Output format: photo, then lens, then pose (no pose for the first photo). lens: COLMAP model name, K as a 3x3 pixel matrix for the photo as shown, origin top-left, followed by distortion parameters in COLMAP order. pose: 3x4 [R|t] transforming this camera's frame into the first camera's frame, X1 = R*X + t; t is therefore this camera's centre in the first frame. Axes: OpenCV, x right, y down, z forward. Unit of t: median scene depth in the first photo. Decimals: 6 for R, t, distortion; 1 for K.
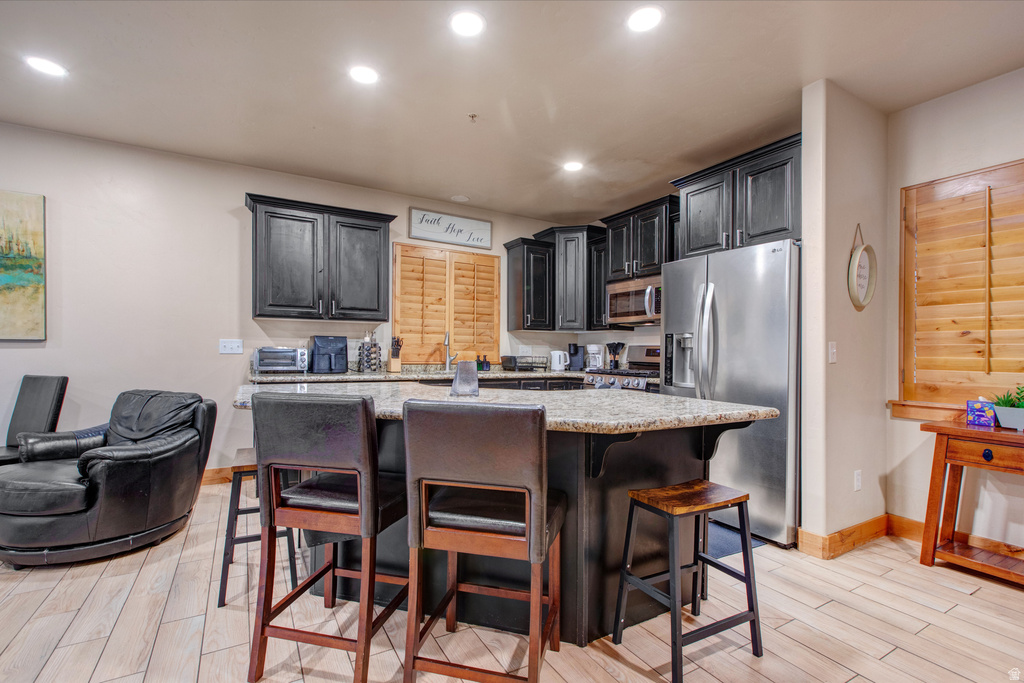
lens RADIAL K [[462.7, 0, 502.7], [0, 462.7, 356.0], [0, 0, 1]] dist [-0.005340, 0.002565]
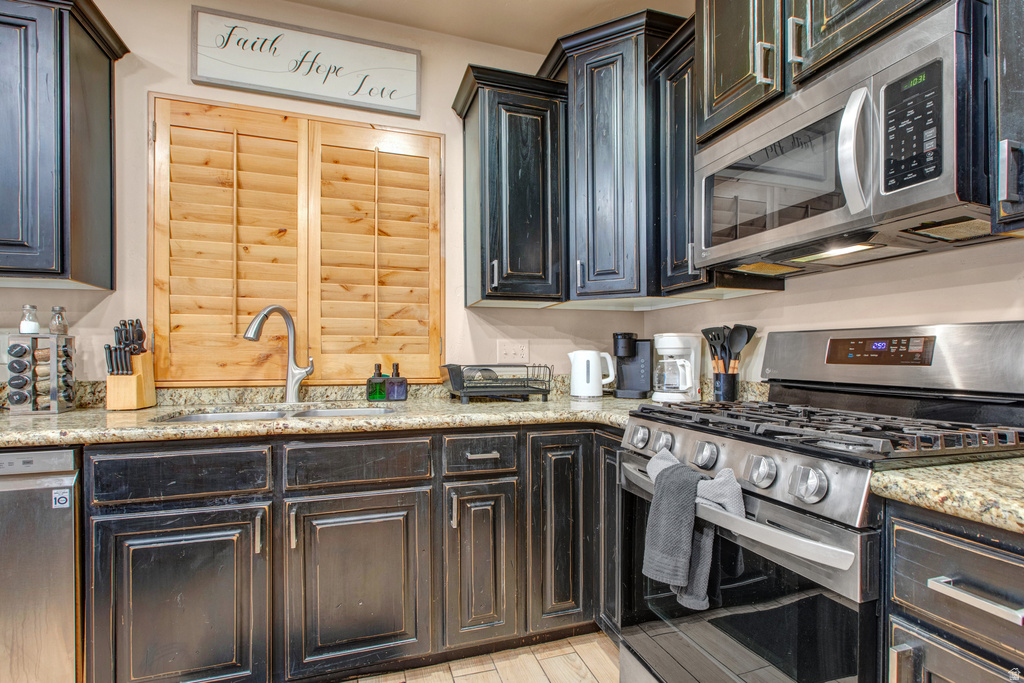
lens RADIAL K [[495.9, 0, 518.4], [0, 495.9, 357.9], [0, 0, 1]] dist [0.003272, -0.002655]
pose [[0.981100, -0.012402, -0.193103, 0.185767], [0.011267, 0.999912, -0.006974, -0.002704], [0.193172, 0.004667, 0.981154, 0.695808]]
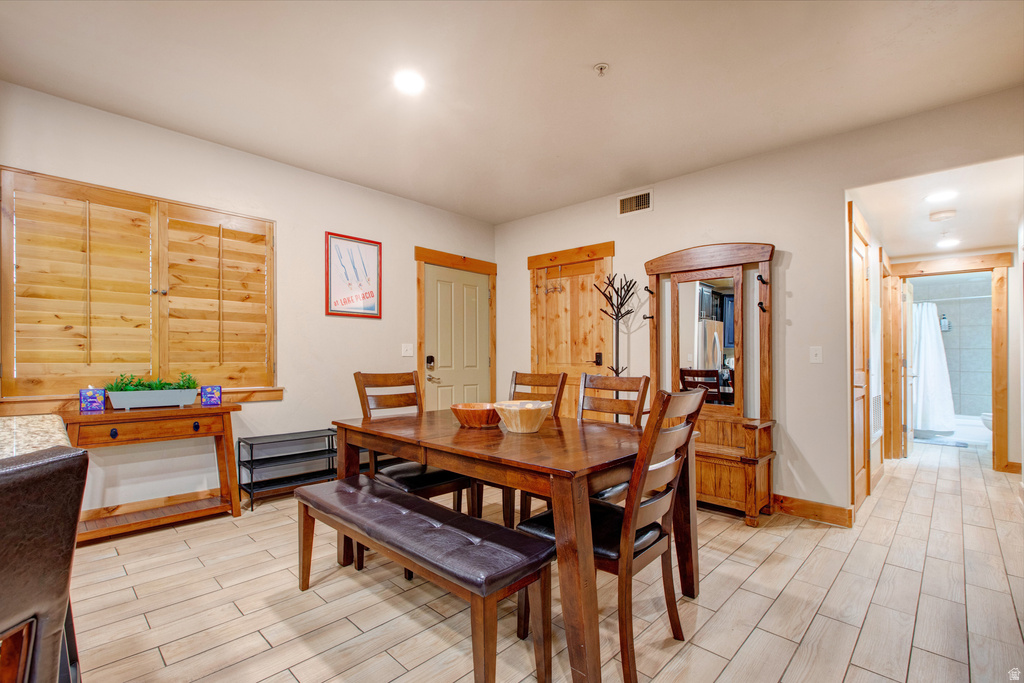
lens RADIAL K [[462.7, 0, 505.7], [0, 462.7, 362.5], [0, 0, 1]] dist [-0.005340, 0.002565]
pose [[-0.289804, -0.022208, 0.956828, -0.206651], [-0.000716, 0.999736, 0.022987, 0.003710], [-0.957086, 0.005977, -0.289743, 0.221613]]
